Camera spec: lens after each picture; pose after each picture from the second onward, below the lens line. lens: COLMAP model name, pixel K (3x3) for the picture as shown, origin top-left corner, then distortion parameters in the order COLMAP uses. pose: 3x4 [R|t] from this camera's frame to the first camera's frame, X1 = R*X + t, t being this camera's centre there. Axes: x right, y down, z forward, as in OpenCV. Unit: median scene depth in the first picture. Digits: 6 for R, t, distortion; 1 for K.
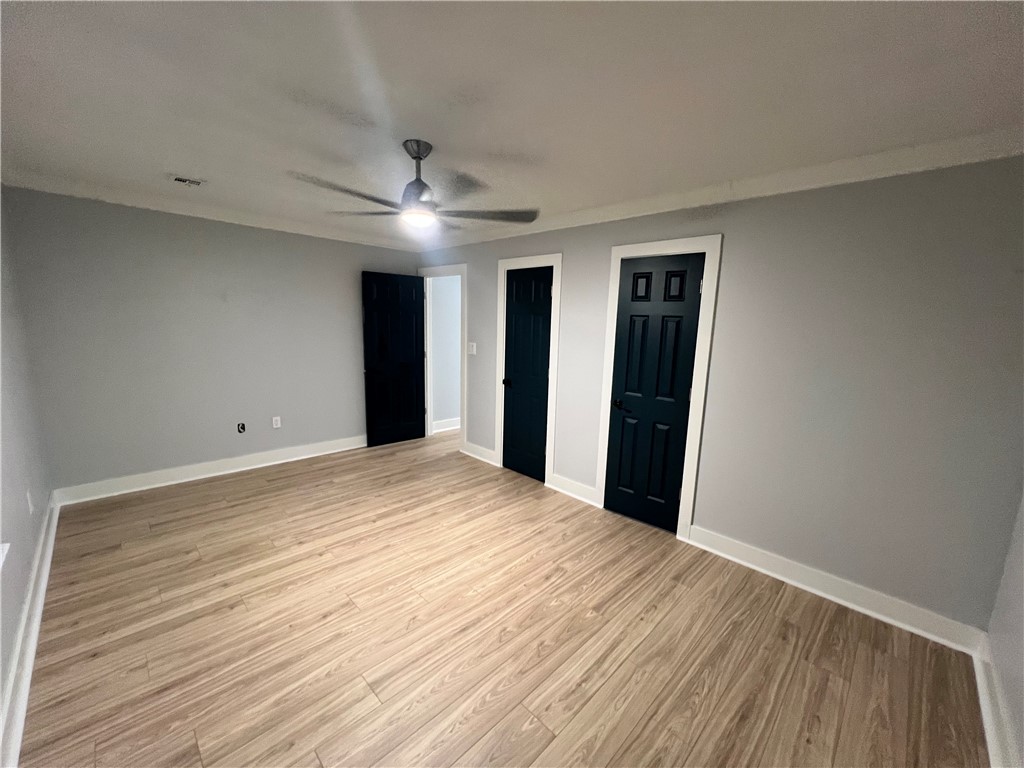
lens RADIAL K [[408.5, 0, 514.4], [0, 408.5, 386.3], [0, 0, 1]] dist [0.000590, 0.000169]
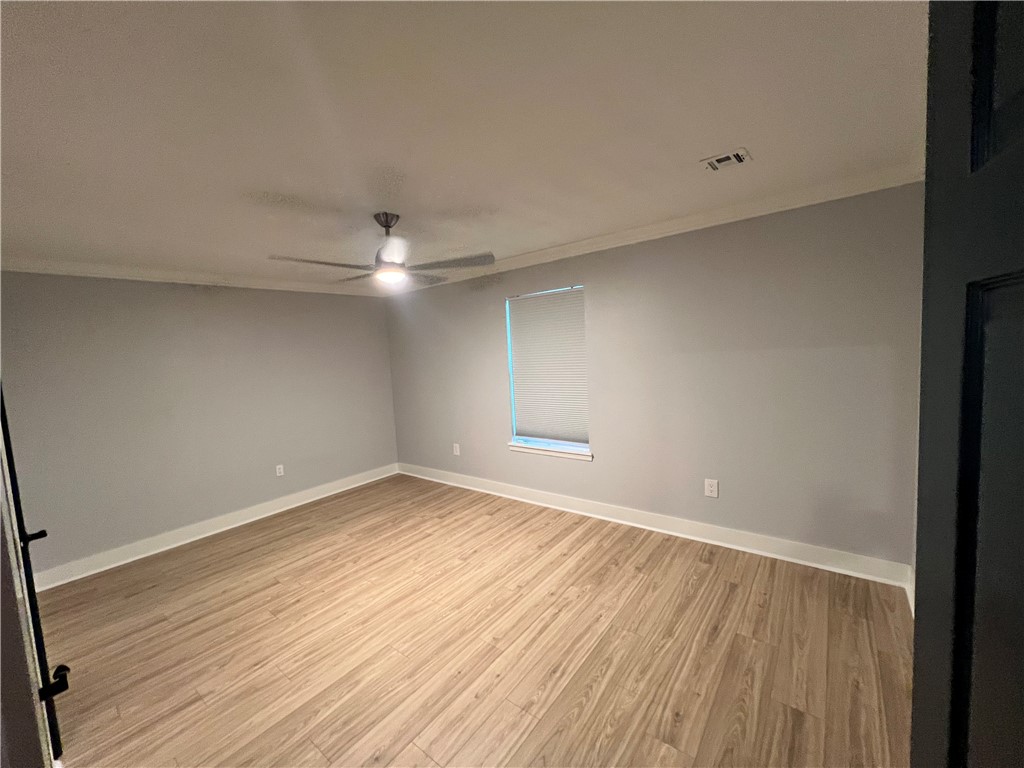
lens RADIAL K [[408.5, 0, 514.4], [0, 408.5, 386.3], [0, 0, 1]] dist [0.000590, 0.000169]
pose [[-0.992871, 0.035754, -0.113702, -0.374421], [0.007132, 0.970061, 0.242758, -0.328813], [0.118978, 0.240217, -0.963400, 1.914279]]
